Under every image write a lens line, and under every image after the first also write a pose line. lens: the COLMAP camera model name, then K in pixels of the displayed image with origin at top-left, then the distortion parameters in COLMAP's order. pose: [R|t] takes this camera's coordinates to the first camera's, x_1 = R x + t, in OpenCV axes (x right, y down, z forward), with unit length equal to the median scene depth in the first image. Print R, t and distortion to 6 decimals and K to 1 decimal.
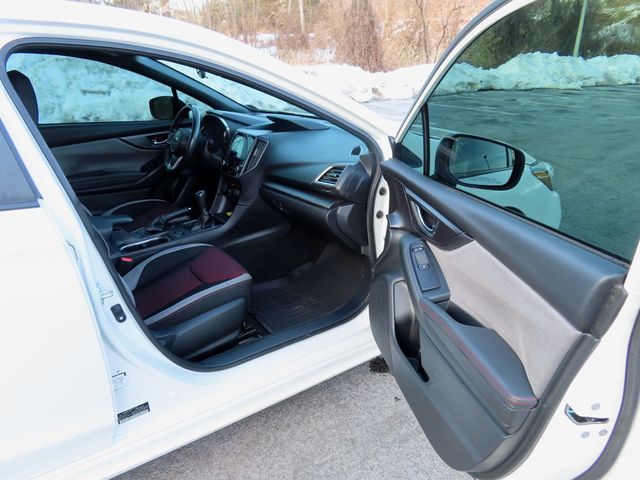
lens RADIAL K [[456.8, 0, 319.2], [0, 456.8, 242.7], [0, 0, 1]] dist [-0.012415, 0.008645]
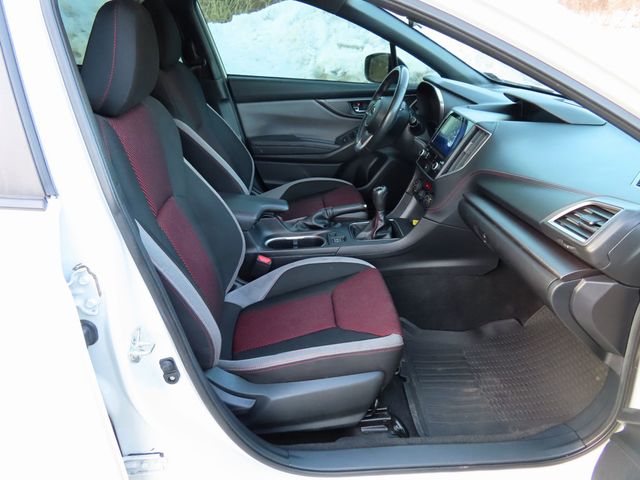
lens RADIAL K [[456.8, 0, 319.2], [0, 456.8, 242.7], [0, 0, 1]] dist [-0.012415, 0.008645]
pose [[0.860344, 0.248492, -0.445039, 0.003132], [-0.214950, 0.968558, 0.125266, -0.095656], [0.462174, -0.012111, 0.886707, 0.299011]]
